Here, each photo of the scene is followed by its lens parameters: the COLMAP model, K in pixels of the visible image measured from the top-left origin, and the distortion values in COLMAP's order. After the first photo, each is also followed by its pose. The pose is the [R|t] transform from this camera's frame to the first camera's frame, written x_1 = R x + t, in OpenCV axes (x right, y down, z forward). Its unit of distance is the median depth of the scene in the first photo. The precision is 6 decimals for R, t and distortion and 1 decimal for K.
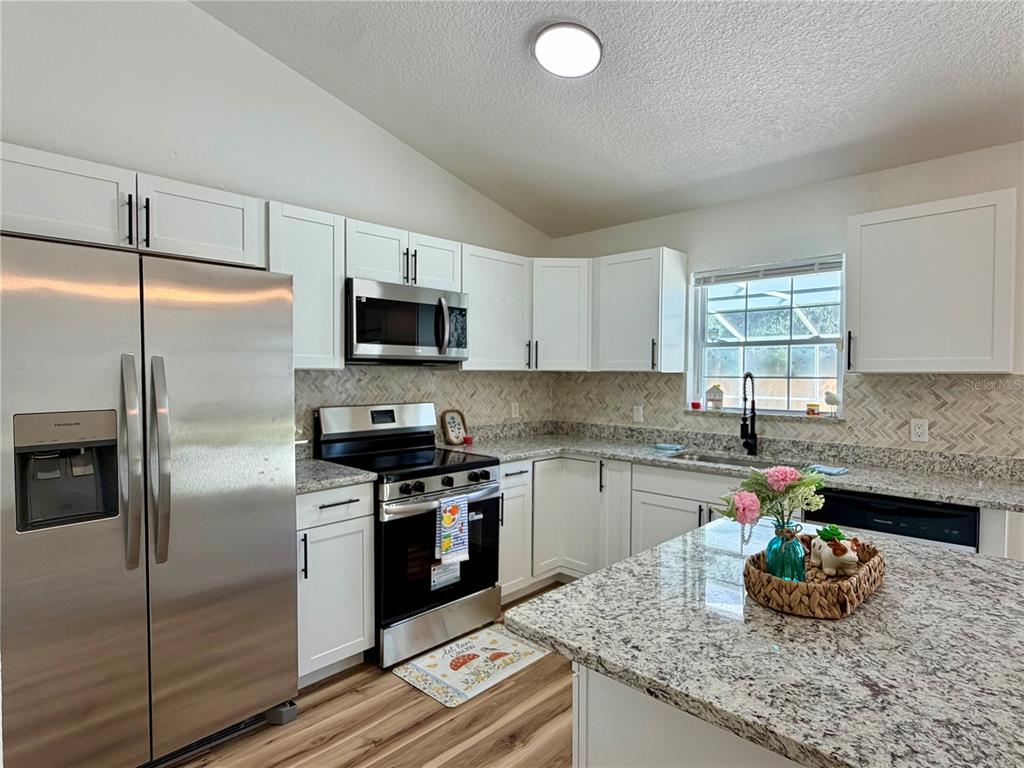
lens RADIAL K [[573.7, 0, 511.5], [0, 573.7, 383.7], [0, 0, 1]] dist [0.005038, -0.000596]
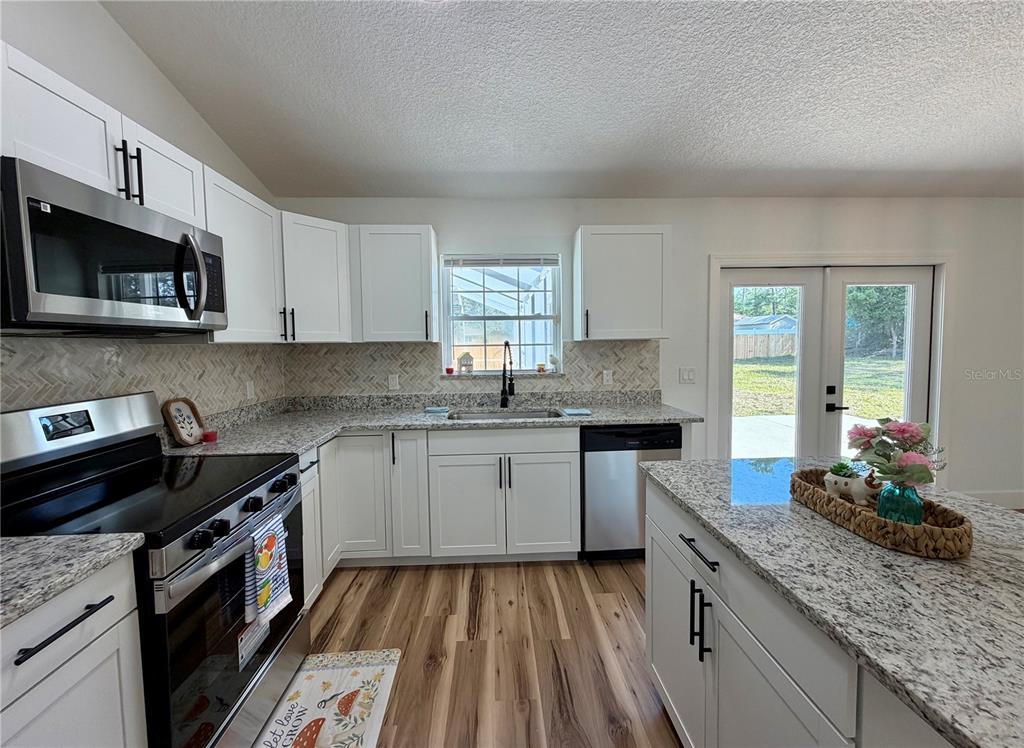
lens RADIAL K [[410.9, 0, 514.2], [0, 410.9, 365.5], [0, 0, 1]] dist [-0.000177, 0.000484]
pose [[0.678683, -0.055567, 0.732326, -0.222433], [0.031757, 0.998421, 0.046328, -0.007883], [-0.733744, -0.008186, 0.679376, 0.389281]]
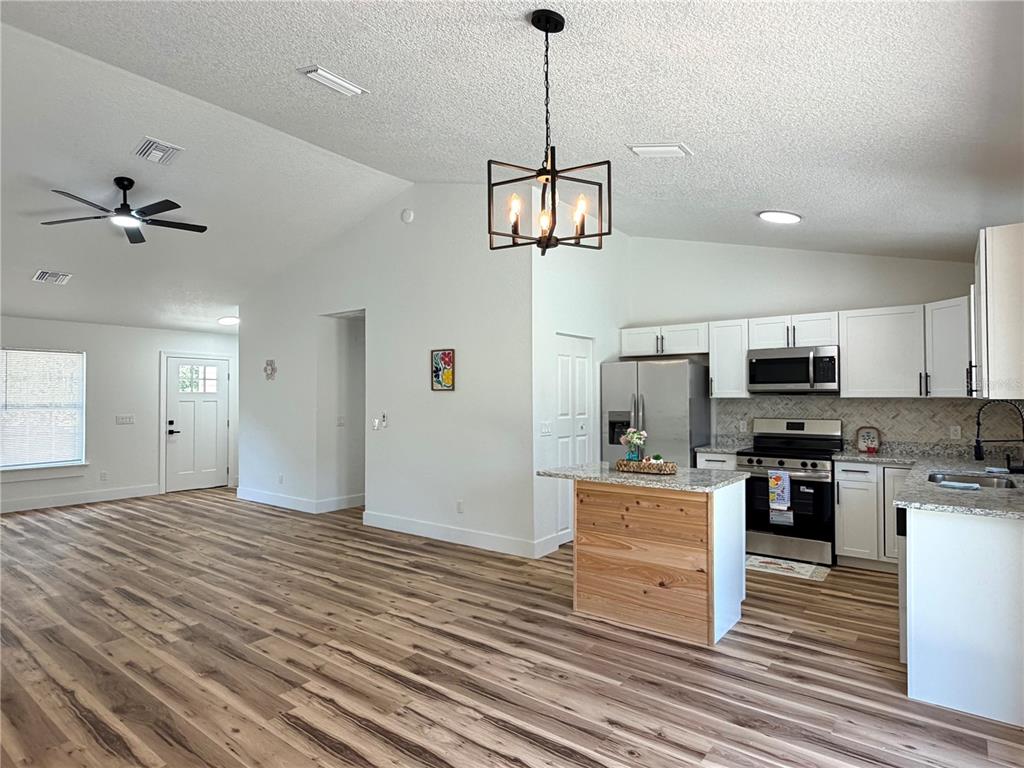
lens RADIAL K [[573.7, 0, 511.7], [0, 573.7, 387.4], [0, 0, 1]] dist [0.005038, -0.000596]
pose [[0.114232, -0.024658, -0.993148, 1.341357], [-0.021714, 0.999391, -0.027311, 0.008795], [0.993217, 0.024685, 0.113627, 0.001901]]
